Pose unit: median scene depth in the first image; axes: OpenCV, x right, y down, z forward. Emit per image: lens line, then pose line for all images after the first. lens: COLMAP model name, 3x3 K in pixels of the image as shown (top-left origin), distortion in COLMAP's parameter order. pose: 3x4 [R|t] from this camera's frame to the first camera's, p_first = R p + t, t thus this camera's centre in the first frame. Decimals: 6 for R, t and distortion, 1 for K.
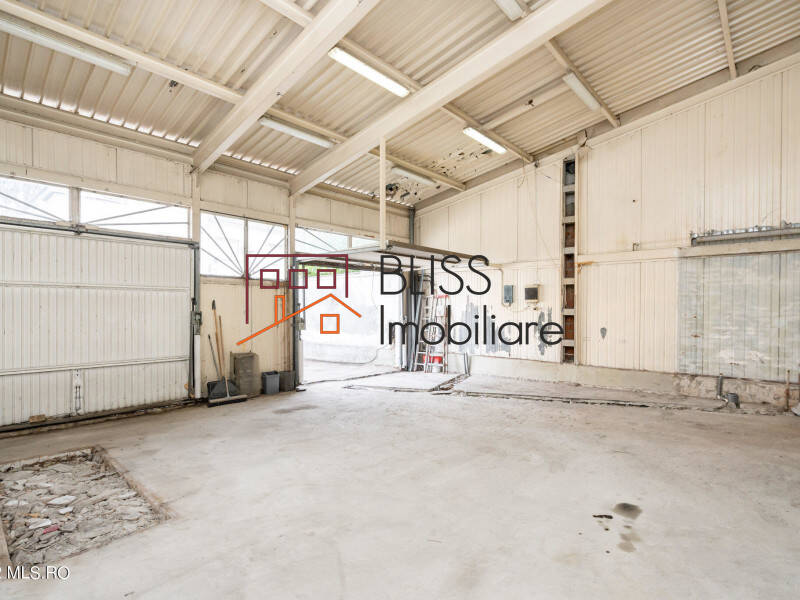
lens RADIAL K [[408.6, 0, 395.9], [0, 408.6, 302.9], [0, 0, 1]] dist [-0.003076, 0.000663]
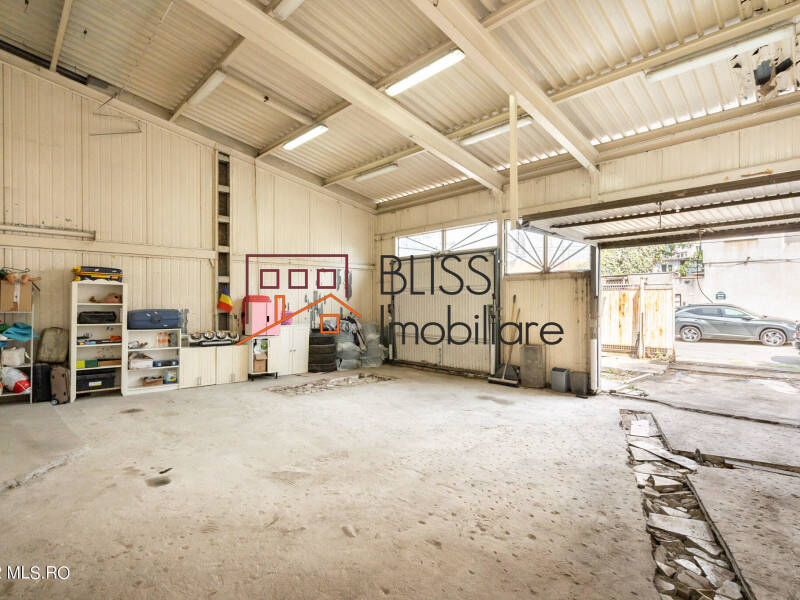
lens RADIAL K [[394.2, 0, 400.0], [0, 394.2, 300.0], [0, 0, 1]] dist [-0.000523, -0.000070]
pose [[-0.036270, -0.006618, -0.999320, 0.963073], [0.019336, 0.999786, -0.007323, 0.011463], [0.999155, -0.019588, -0.036135, 1.006193]]
